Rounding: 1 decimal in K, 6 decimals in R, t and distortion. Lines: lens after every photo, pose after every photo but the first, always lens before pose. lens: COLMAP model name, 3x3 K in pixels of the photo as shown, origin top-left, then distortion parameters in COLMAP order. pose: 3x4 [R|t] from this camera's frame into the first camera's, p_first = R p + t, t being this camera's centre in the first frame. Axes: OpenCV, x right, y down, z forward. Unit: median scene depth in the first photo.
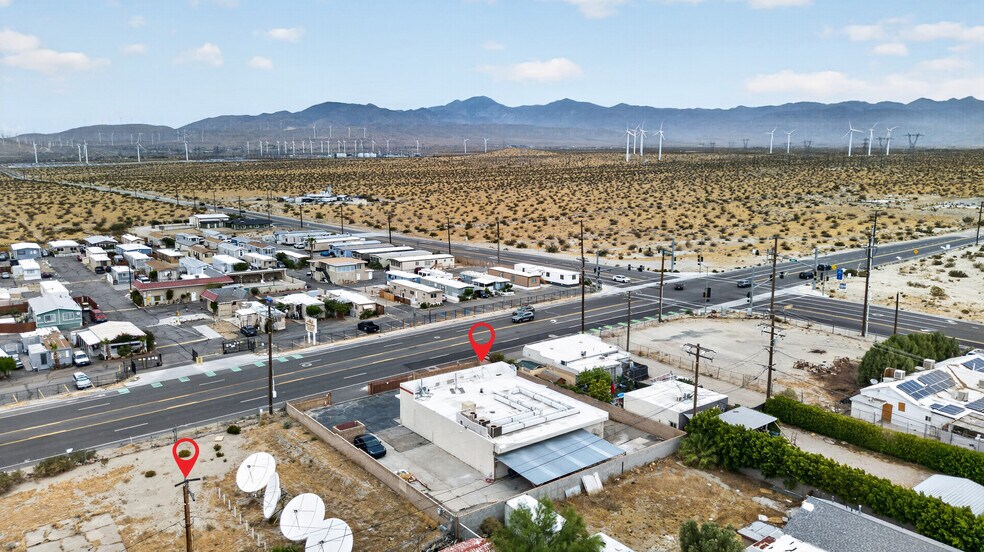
lens RADIAL K [[695.0, 0, 494.5], [0, 695.0, 271.3], [0, 0, 1]] dist [0.069467, -0.060551]
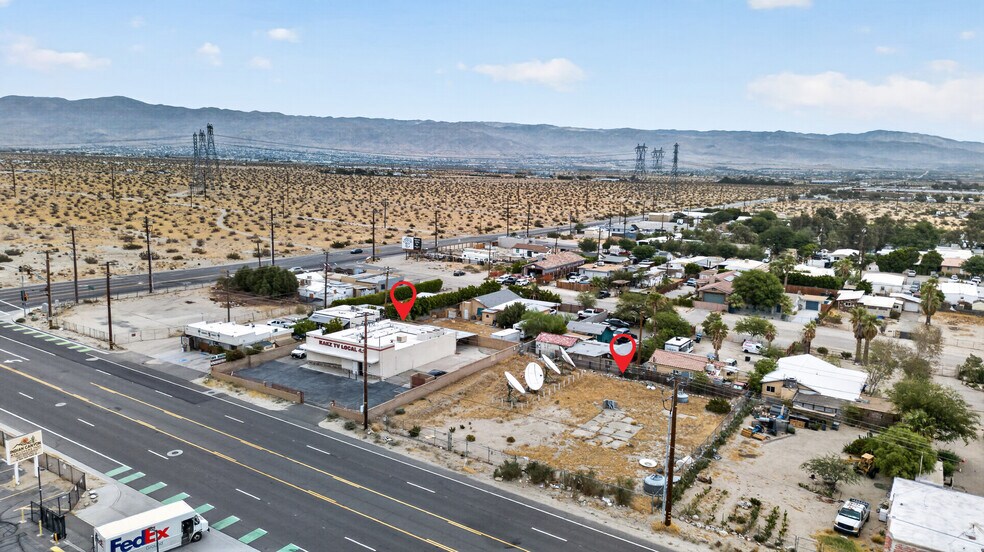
lens RADIAL K [[695.0, 0, 491.9], [0, 695.0, 283.4], [0, 0, 1]] dist [0.069467, -0.060551]
pose [[-0.330446, -0.167768, 0.928795, -0.644678], [0.128937, 0.966825, 0.220511, -0.093408], [-0.934976, 0.192623, -0.297851, 0.569172]]
